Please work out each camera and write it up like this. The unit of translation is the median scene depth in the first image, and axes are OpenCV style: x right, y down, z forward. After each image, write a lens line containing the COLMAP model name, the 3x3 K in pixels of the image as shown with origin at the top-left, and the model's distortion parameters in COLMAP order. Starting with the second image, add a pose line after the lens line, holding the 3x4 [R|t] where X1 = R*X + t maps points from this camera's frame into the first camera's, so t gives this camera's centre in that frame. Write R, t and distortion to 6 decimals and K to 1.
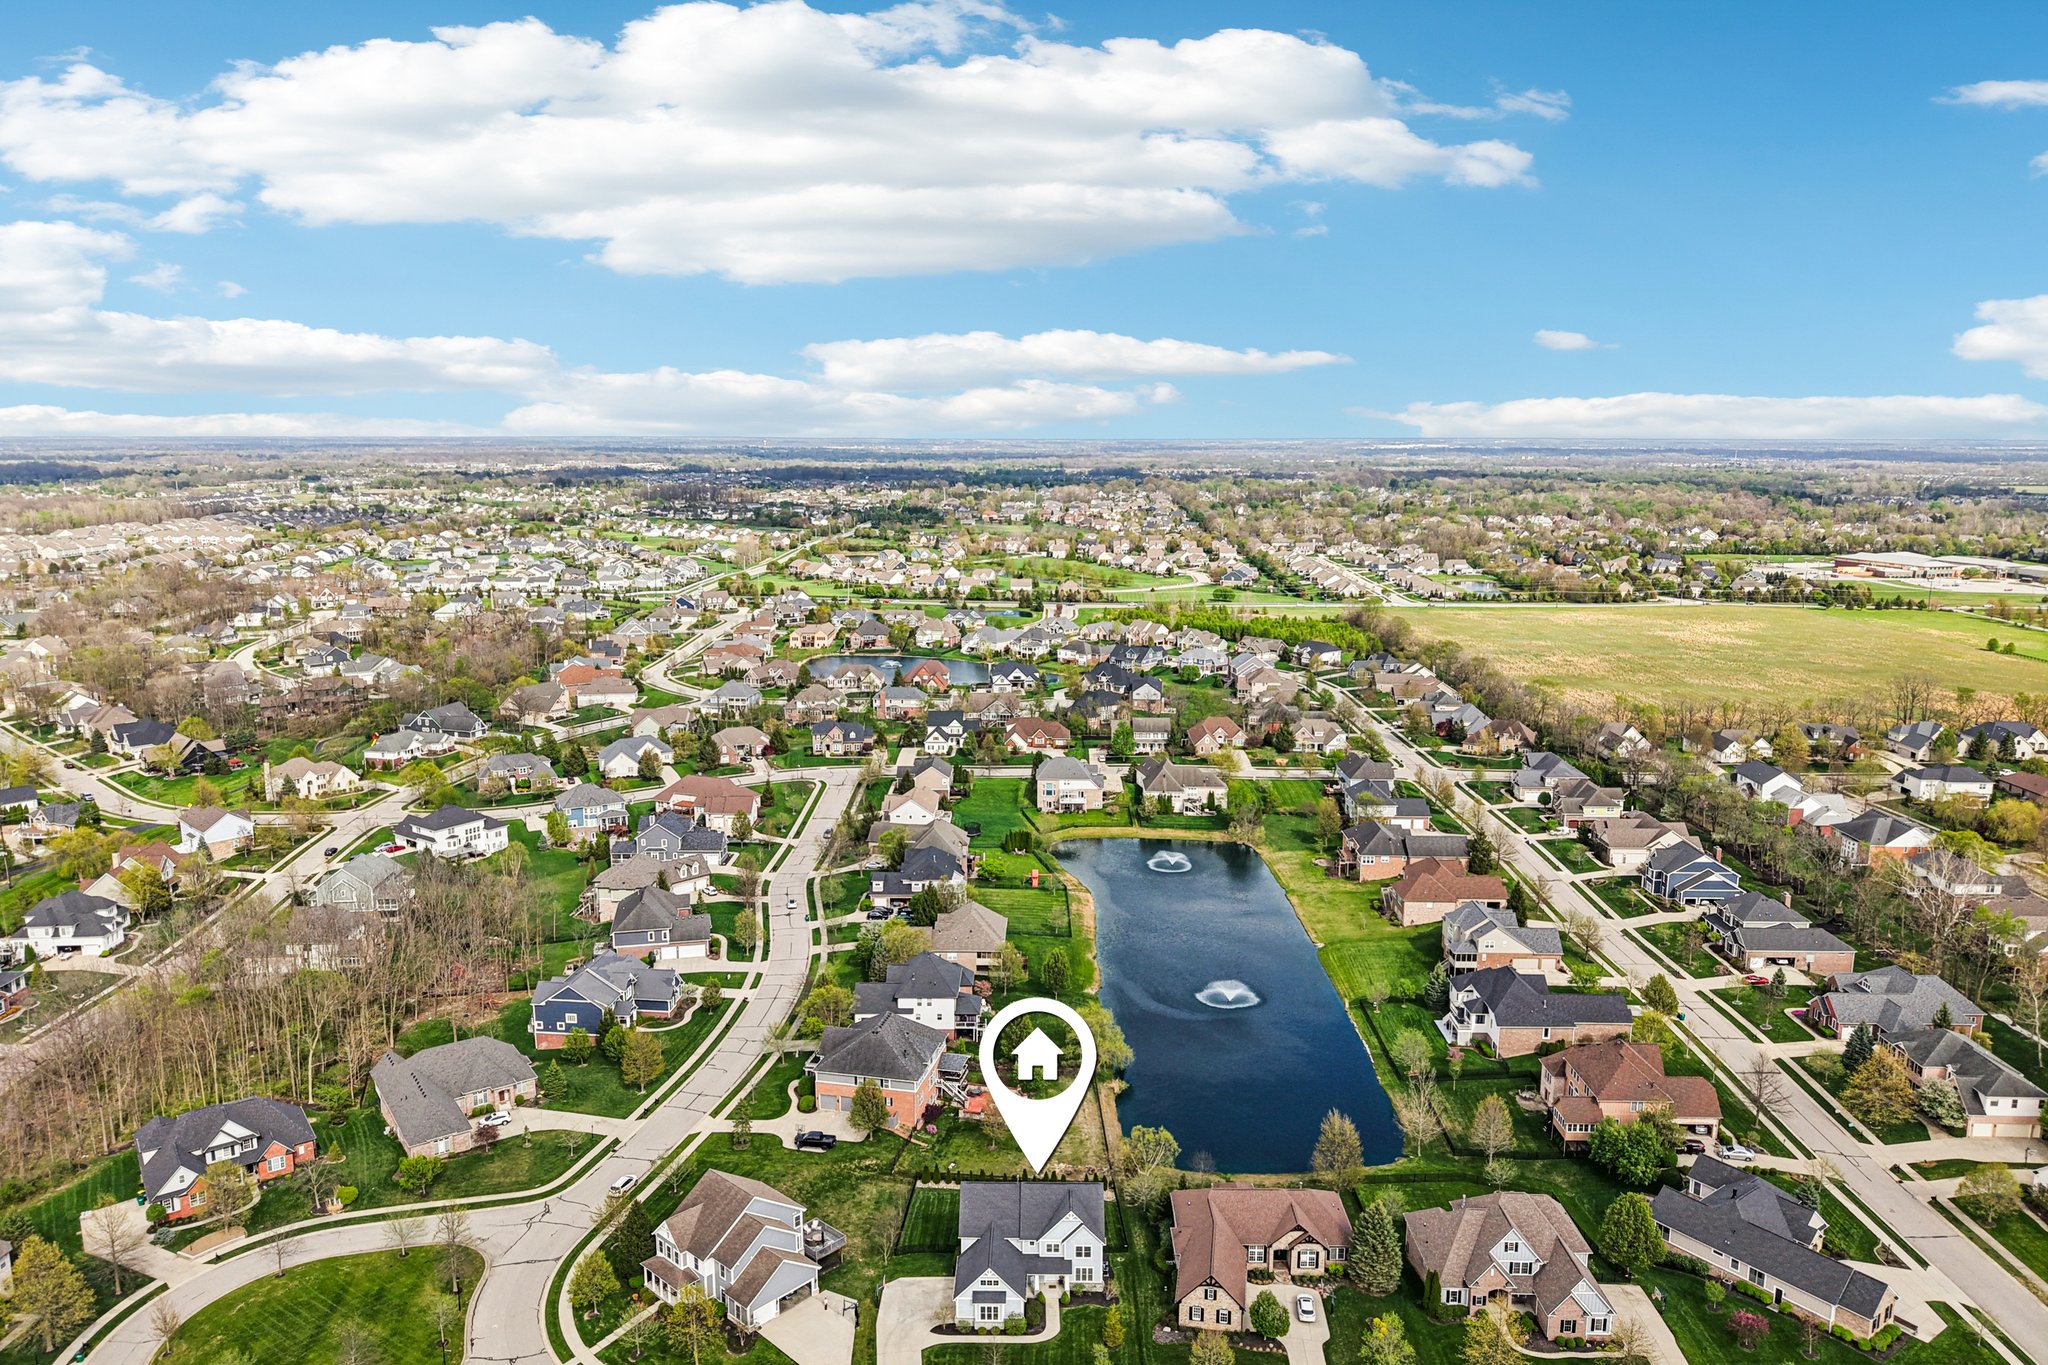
lens RADIAL K [[1366.8, 0, 1035.6], [0, 1366.8, 689.8], [0, 0, 1]] dist [0.048776, -0.056275]
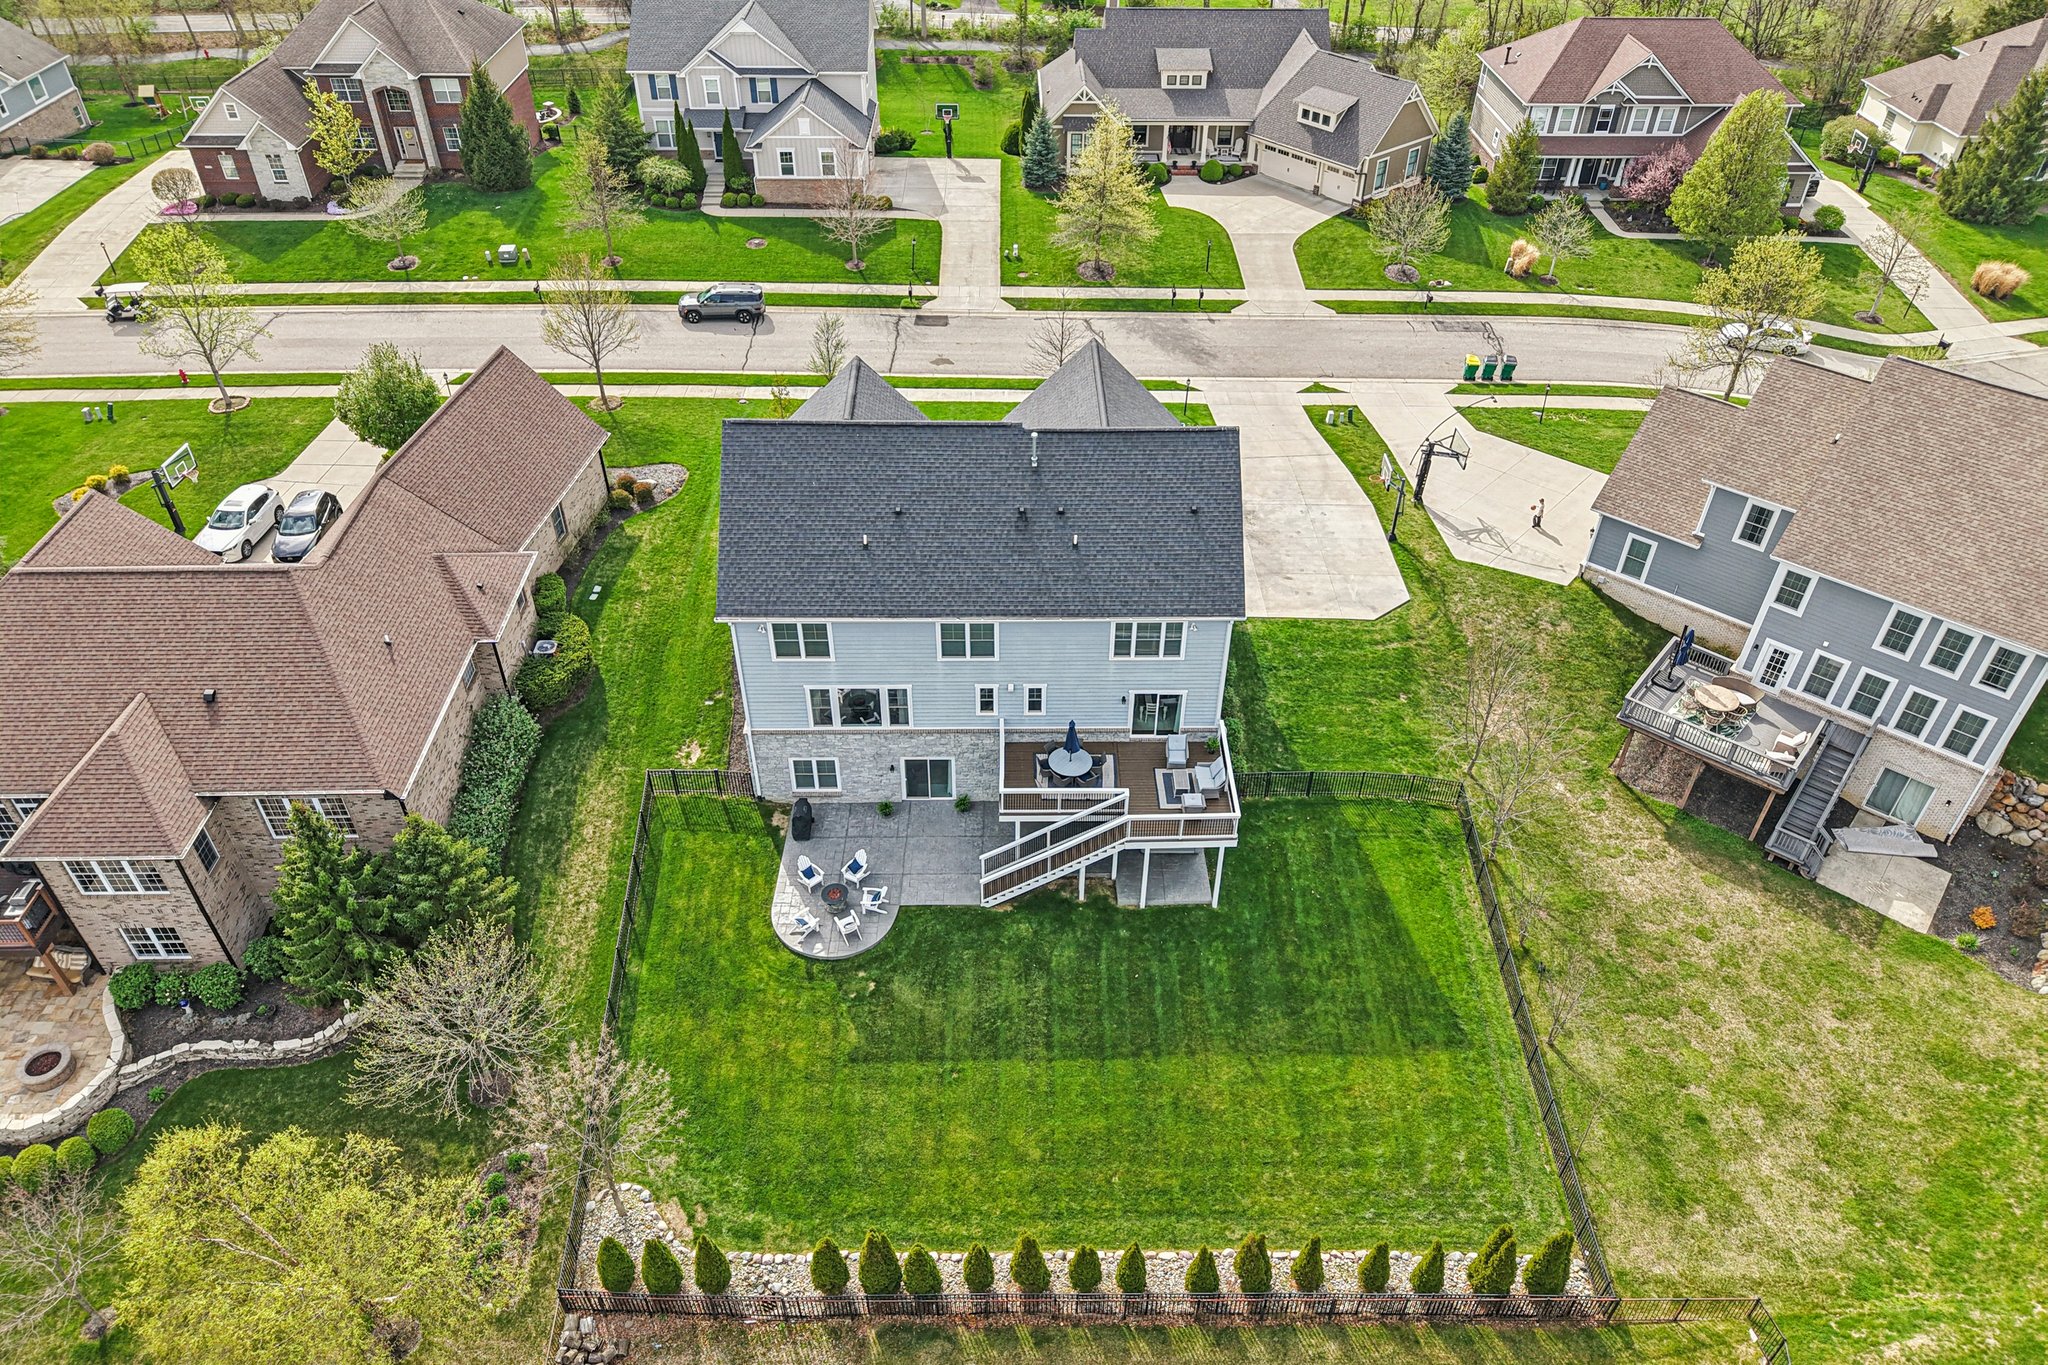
lens RADIAL K [[1397.4, 0, 1024.0], [0, 1397.4, 682.5], [0, 0, 1]] dist [0.044847, -0.058837]
pose [[-0.999412, 0.010931, -0.032494, -0.000584], [-0.017423, 0.654339, 0.756000, 0.091405], [0.029526, 0.756122, -0.653764, 0.630297]]
